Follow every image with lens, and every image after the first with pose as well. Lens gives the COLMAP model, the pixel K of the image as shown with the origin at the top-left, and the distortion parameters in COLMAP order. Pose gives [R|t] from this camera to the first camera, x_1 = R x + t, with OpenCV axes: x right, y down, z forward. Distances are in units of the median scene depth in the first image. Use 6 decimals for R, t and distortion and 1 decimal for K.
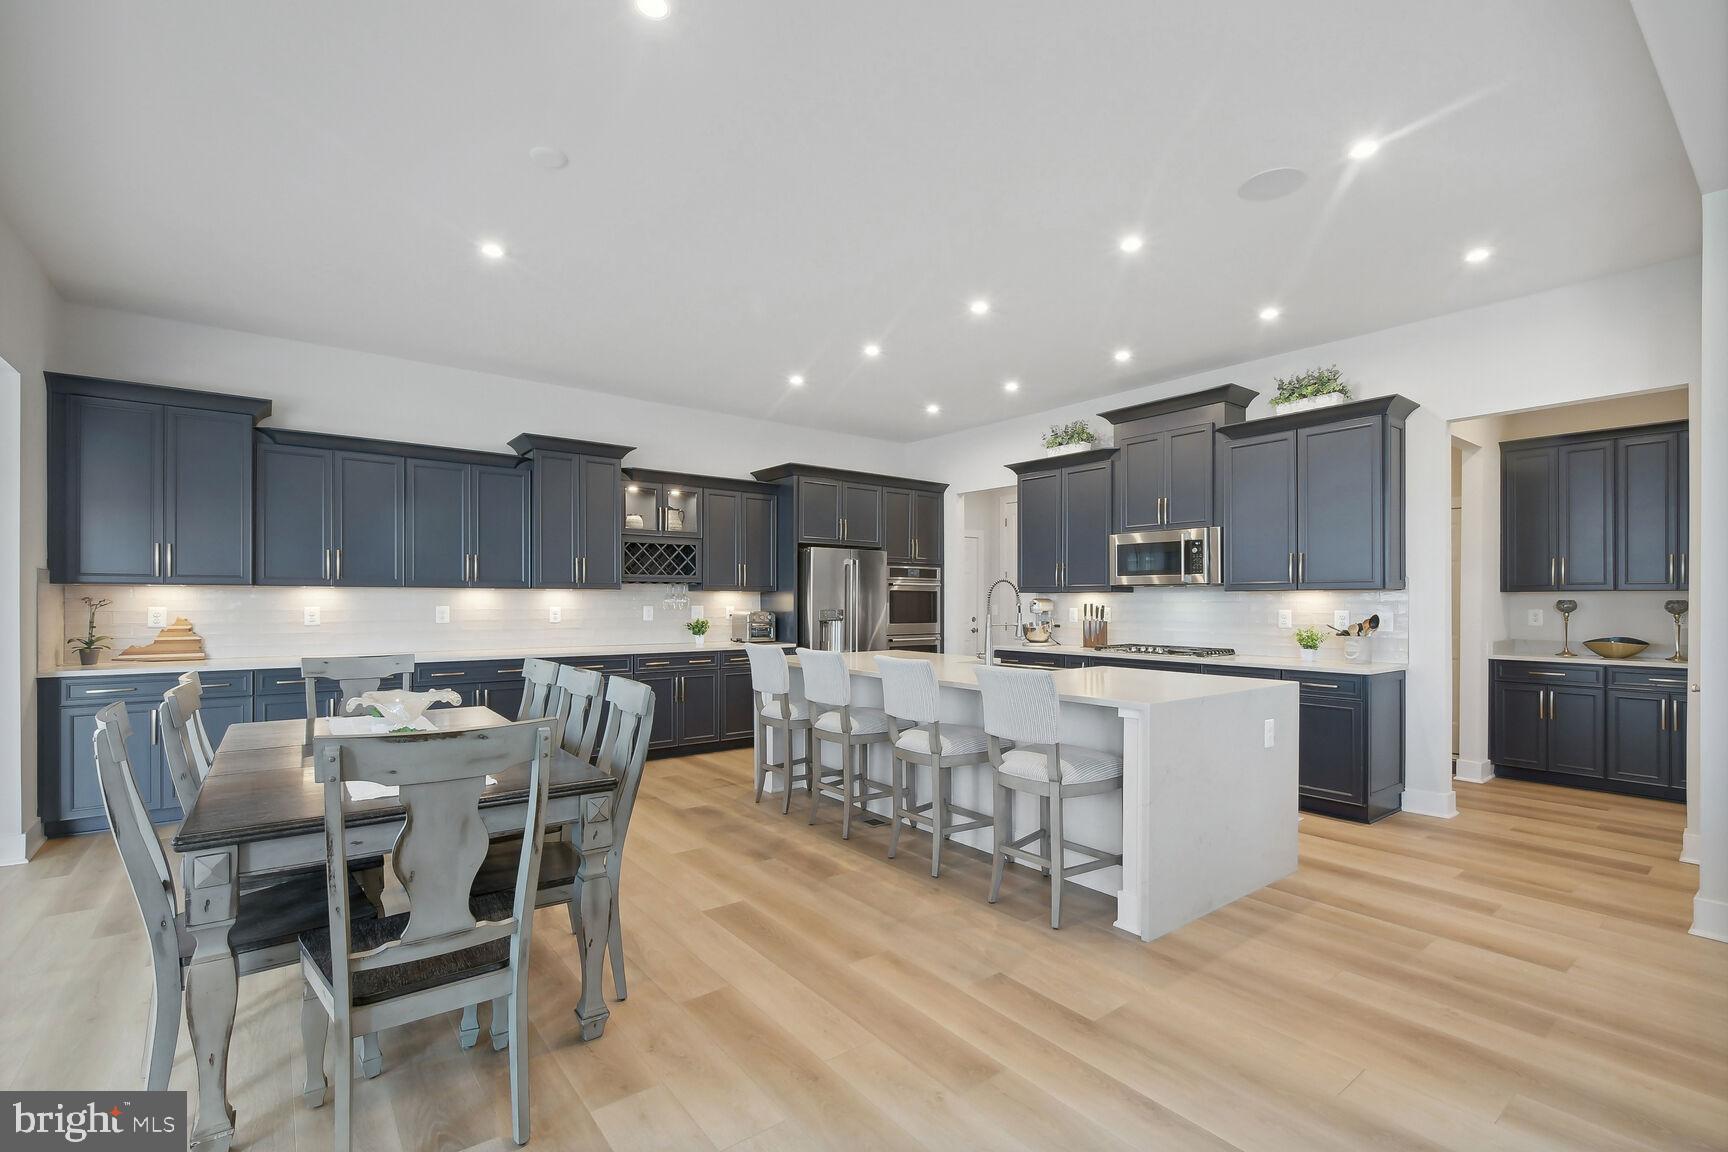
lens RADIAL K [[773.8, 0, 882.3], [0, 773.8, 610.6], [0, 0, 1]] dist [-0.001678, -0.000497]
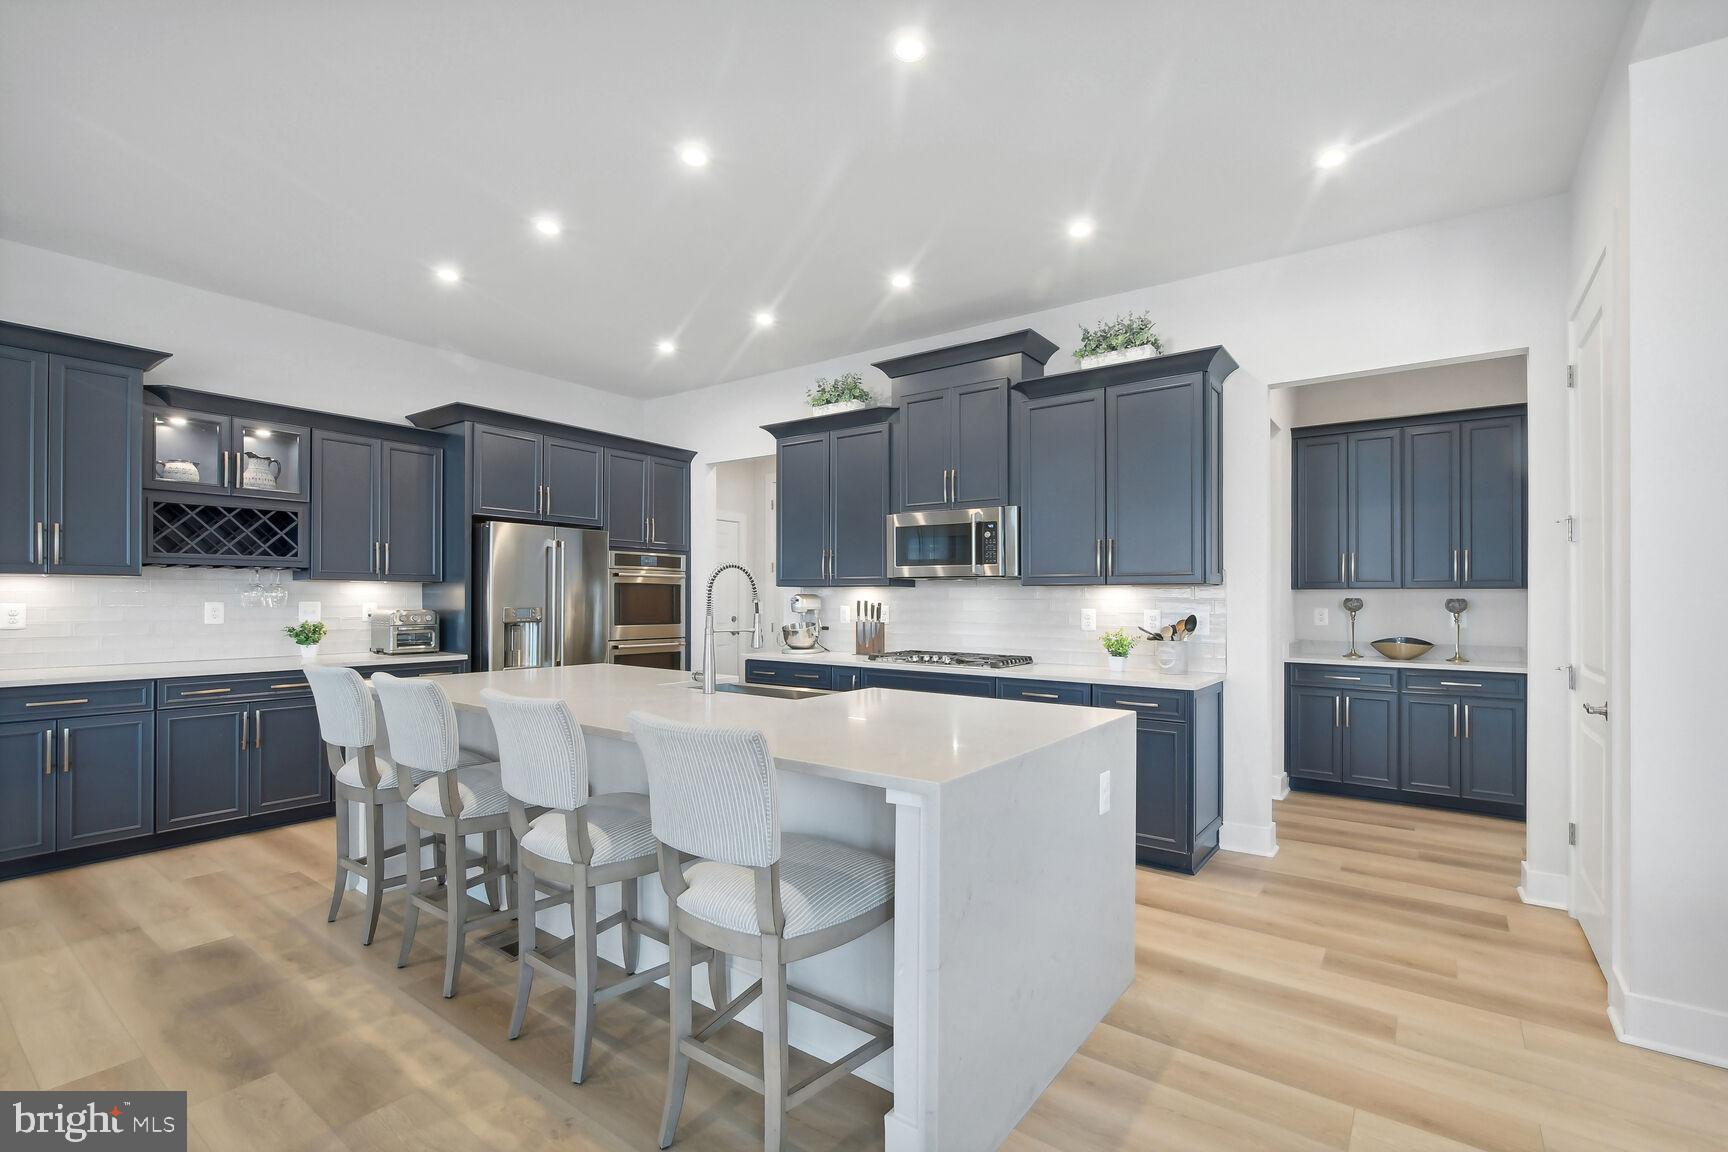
lens RADIAL K [[769.9, 0, 884.8], [0, 769.9, 600.6], [0, 0, 1]] dist [0.008461, -0.009238]
pose [[0.963037, 0.003049, 0.269351, 0.077626], [-0.000551, 0.999956, -0.009349, -0.001524], [-0.269367, 0.008855, 0.962997, 0.233696]]
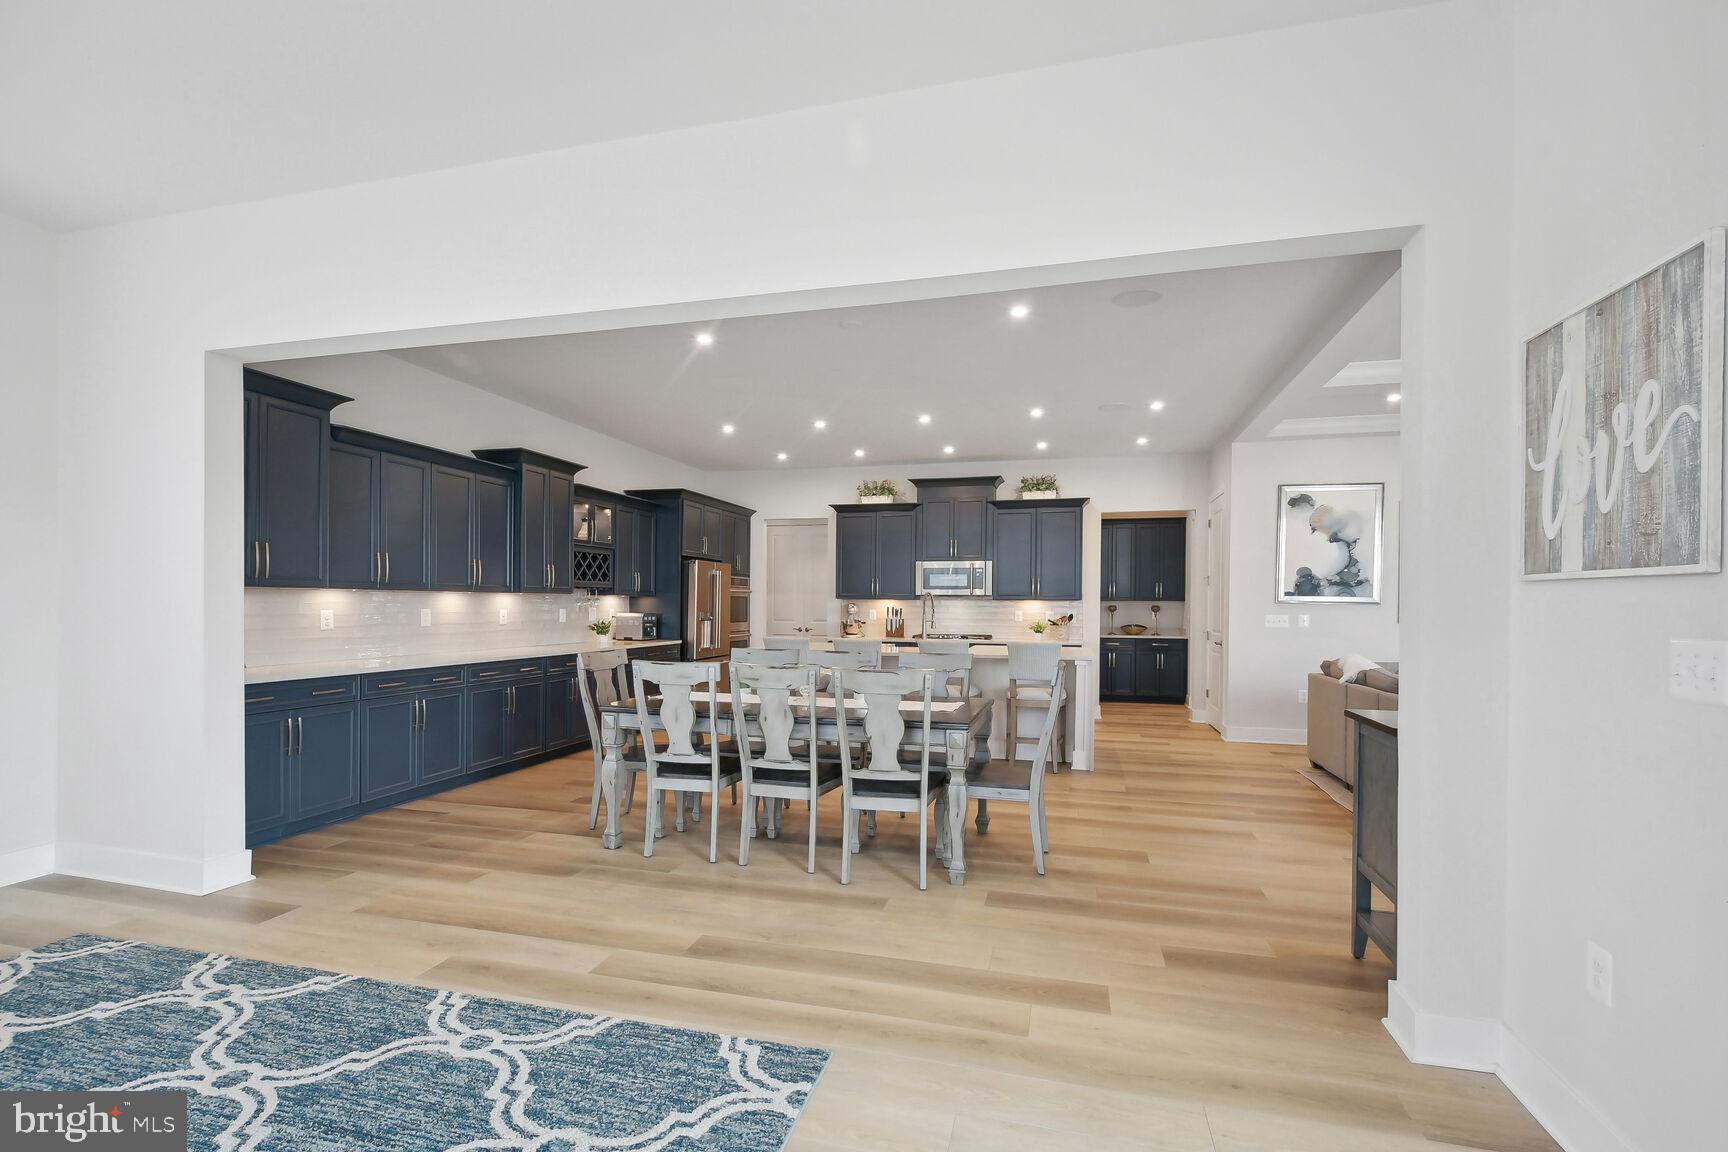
lens RADIAL K [[769.9, 0, 884.8], [0, 769.9, 600.6], [0, 0, 1]] dist [0.008461, -0.009238]
pose [[0.792139, 0.005982, 0.610311, -0.662556], [0.002391, 0.999914, -0.012904, -0.002098], [-0.610336, 0.011681, 0.792057, -0.144206]]
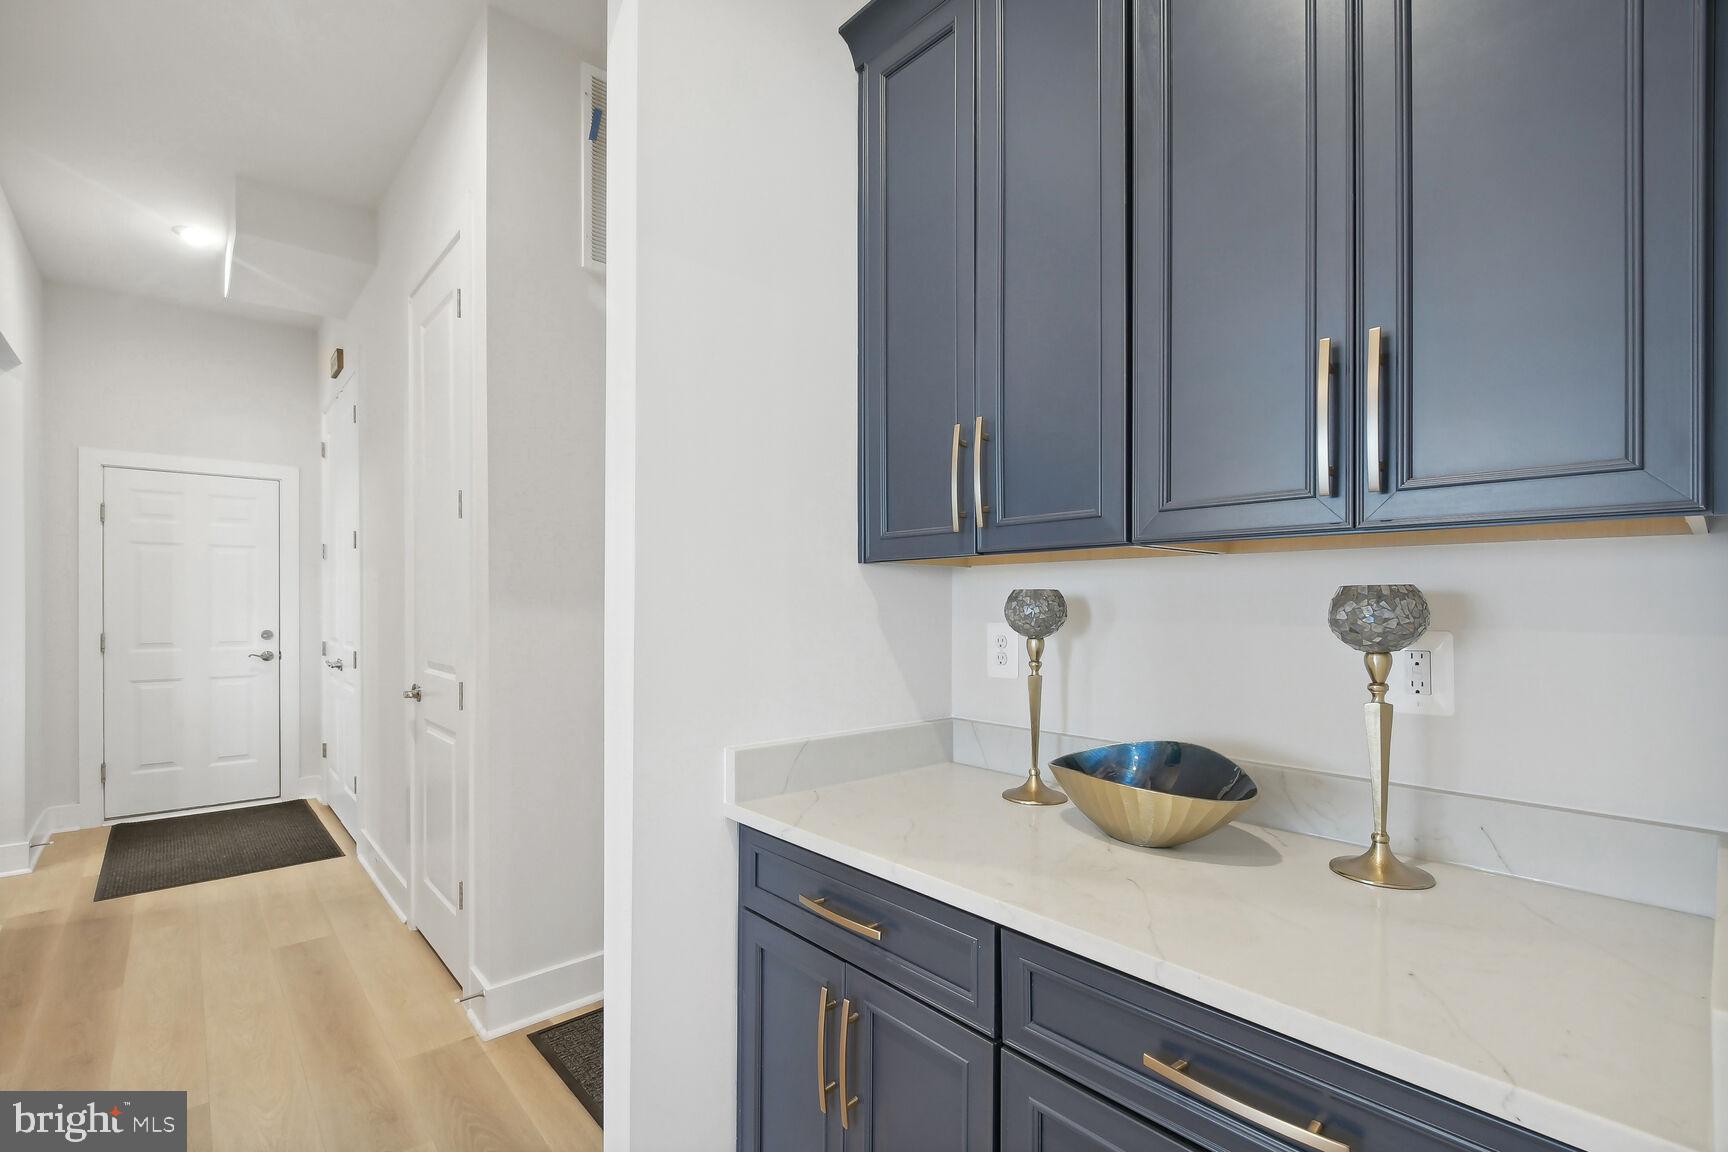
lens RADIAL K [[770.7, 0, 896.4], [0, 770.7, 604.1], [0, 0, 1]] dist [0.001297, 0.000088]
pose [[0.996590, -0.000675, 0.082510, 0.767620], [0.001441, 0.999956, -0.009220, -0.005818], [-0.082501, 0.009307, 0.996548, 0.696603]]
